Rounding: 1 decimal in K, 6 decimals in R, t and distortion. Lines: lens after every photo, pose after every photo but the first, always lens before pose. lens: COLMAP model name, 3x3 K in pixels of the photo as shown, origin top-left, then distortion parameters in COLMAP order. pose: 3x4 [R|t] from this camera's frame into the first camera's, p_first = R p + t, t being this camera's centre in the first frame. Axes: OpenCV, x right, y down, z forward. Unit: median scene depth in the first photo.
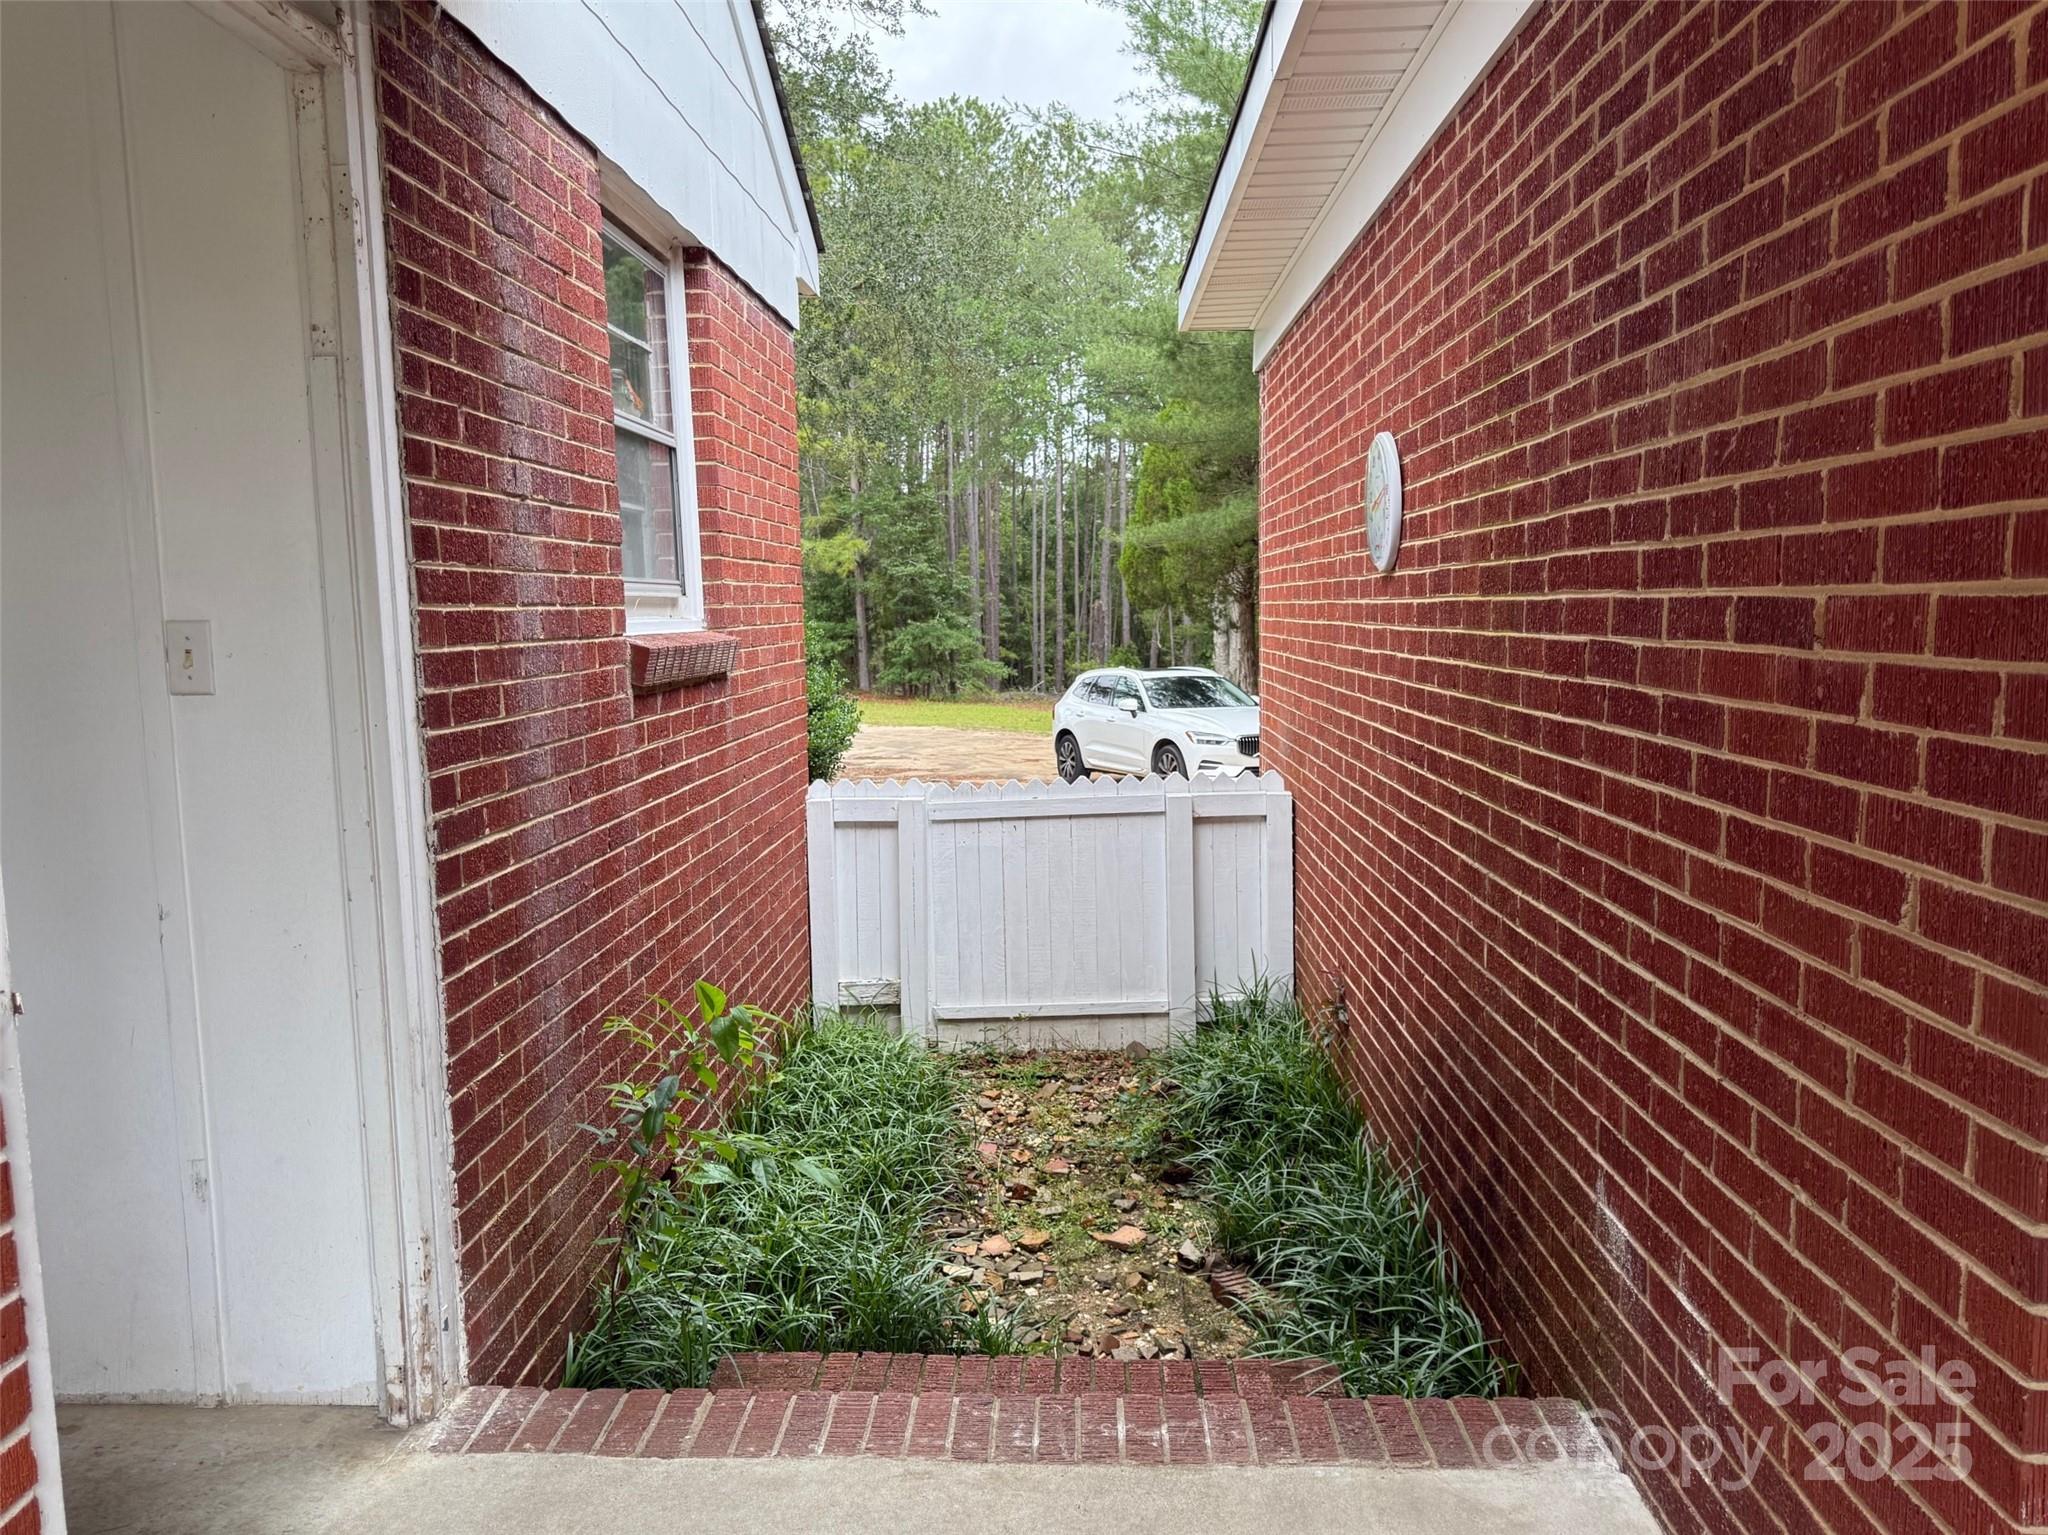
lens RADIAL K [[1455.4, 0, 1023.3], [0, 1455.4, 770.7], [0, 0, 1]] dist [0.001850, 0.001103]
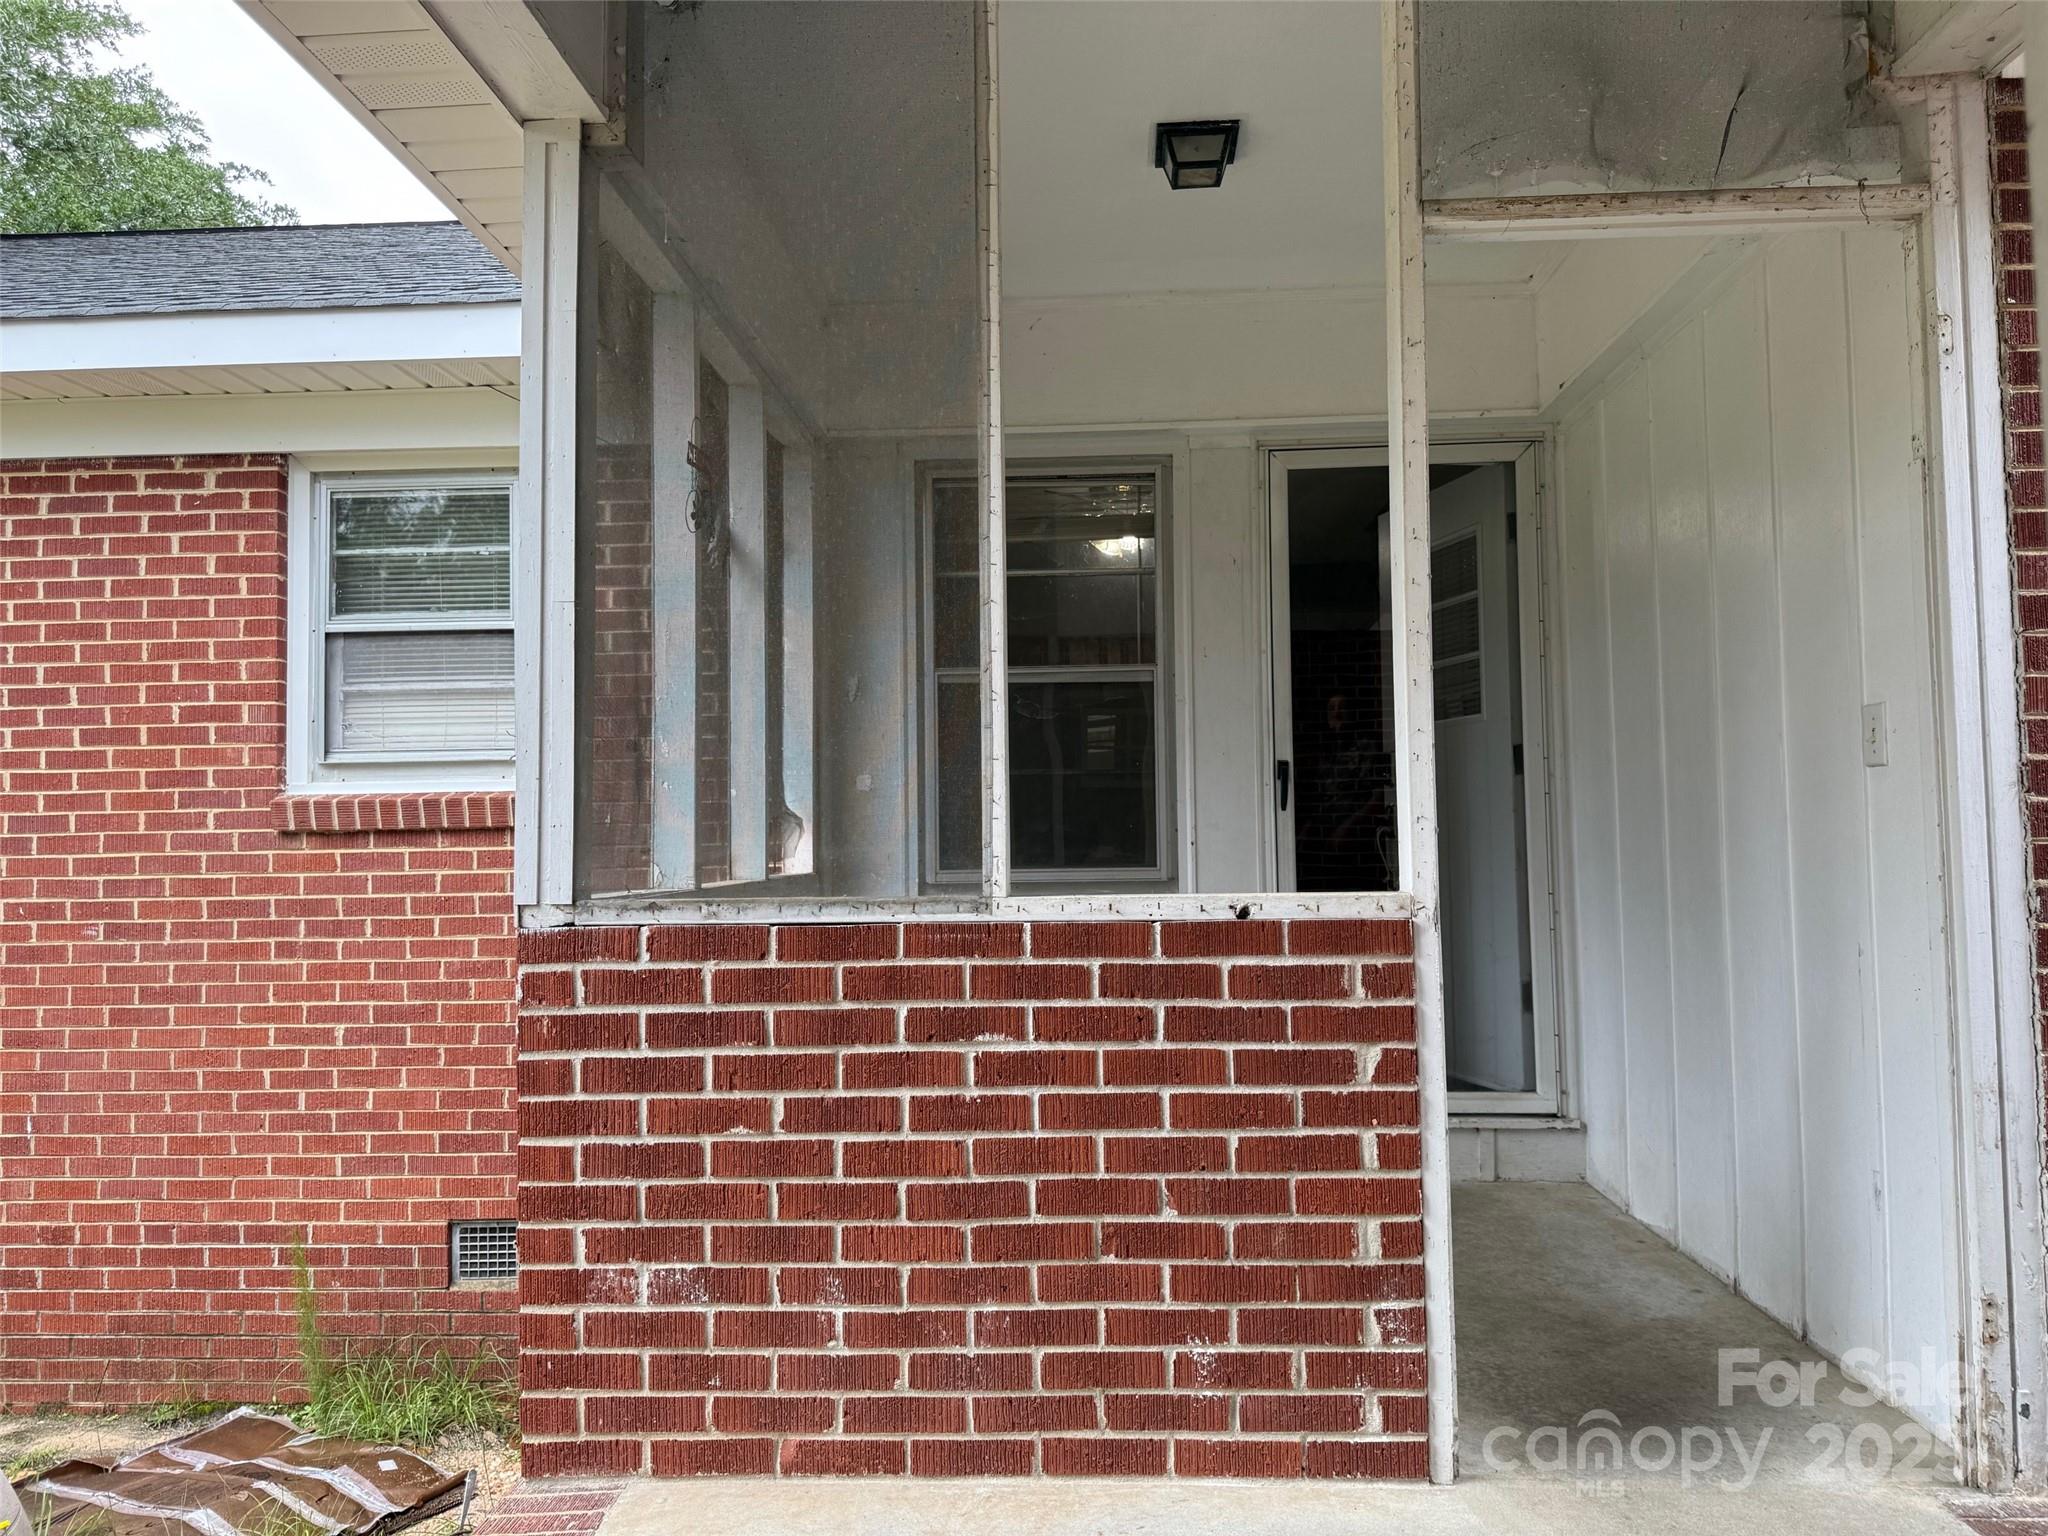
lens RADIAL K [[1455.4, 0, 1022.6], [0, 1455.4, 764.2], [0, 0, 1]] dist [0.001850, 0.001103]
pose [[-0.003624, -0.030914, -0.999515, 0.599079], [-0.102821, 0.994236, -0.030378, 0.052906], [0.994693, 0.102662, -0.006781, 0.309464]]
